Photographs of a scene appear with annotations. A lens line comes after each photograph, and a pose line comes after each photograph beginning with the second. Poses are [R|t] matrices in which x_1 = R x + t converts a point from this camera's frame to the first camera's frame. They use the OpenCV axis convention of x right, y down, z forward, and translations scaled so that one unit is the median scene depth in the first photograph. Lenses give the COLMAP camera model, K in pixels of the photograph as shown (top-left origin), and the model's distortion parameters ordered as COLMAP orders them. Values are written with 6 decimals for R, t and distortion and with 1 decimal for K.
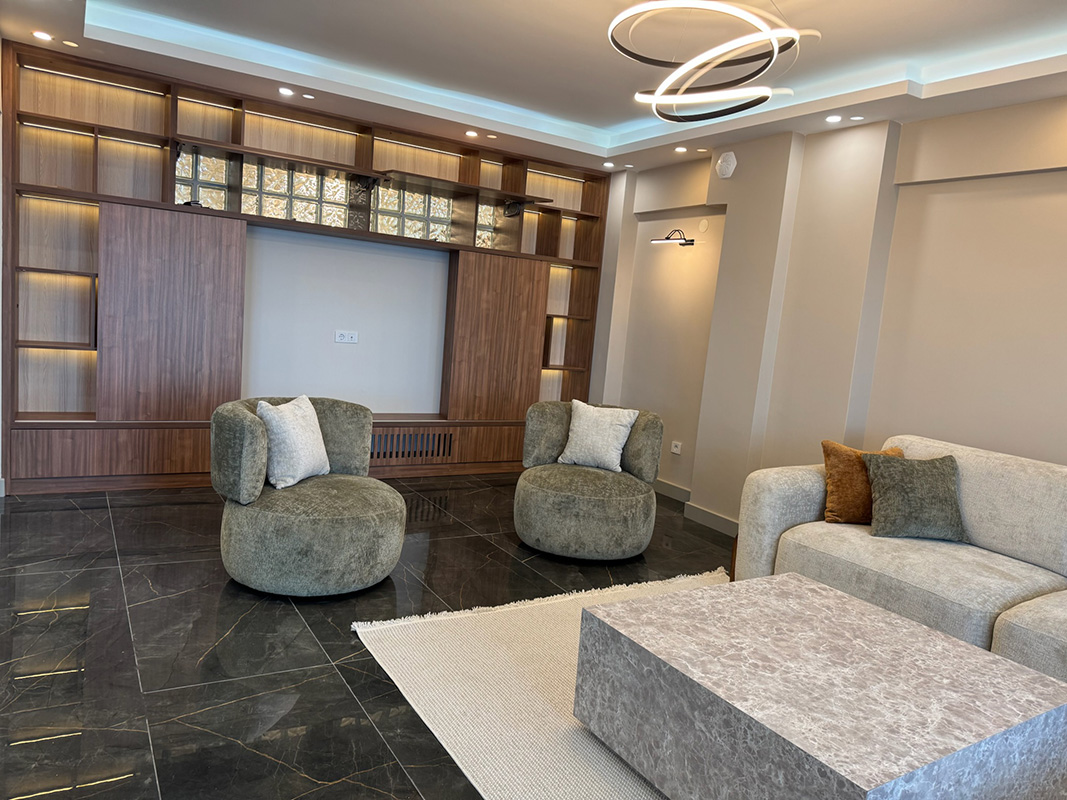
lens RADIAL K [[766.2, 0, 533.5], [0, 766.2, 400.0], [0, 0, 1]] dist [-0.001889, 0.001989]
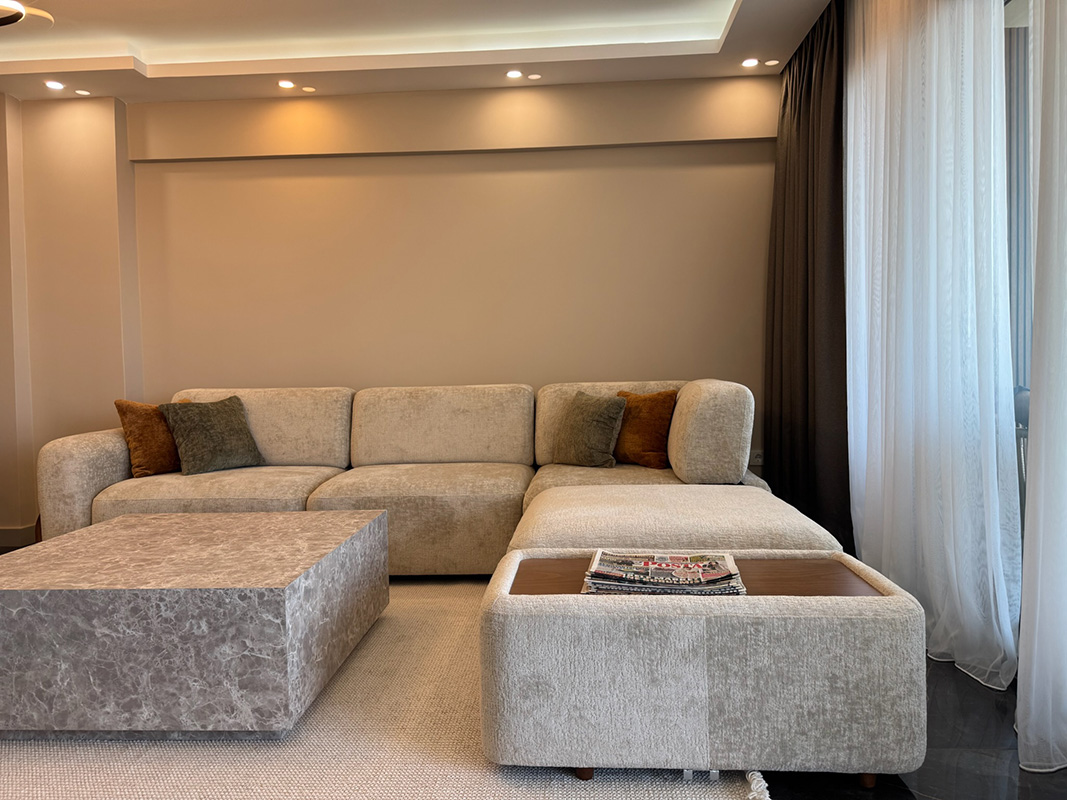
lens RADIAL K [[766.2, 0, 533.5], [0, 766.2, 400.0], [0, 0, 1]] dist [-0.001889, 0.001989]
pose [[0.576046, -0.133029, 0.806519, -0.089821], [0.165006, 0.985281, 0.044661, 0.078996], [-0.800589, 0.107354, 0.589518, -0.015671]]
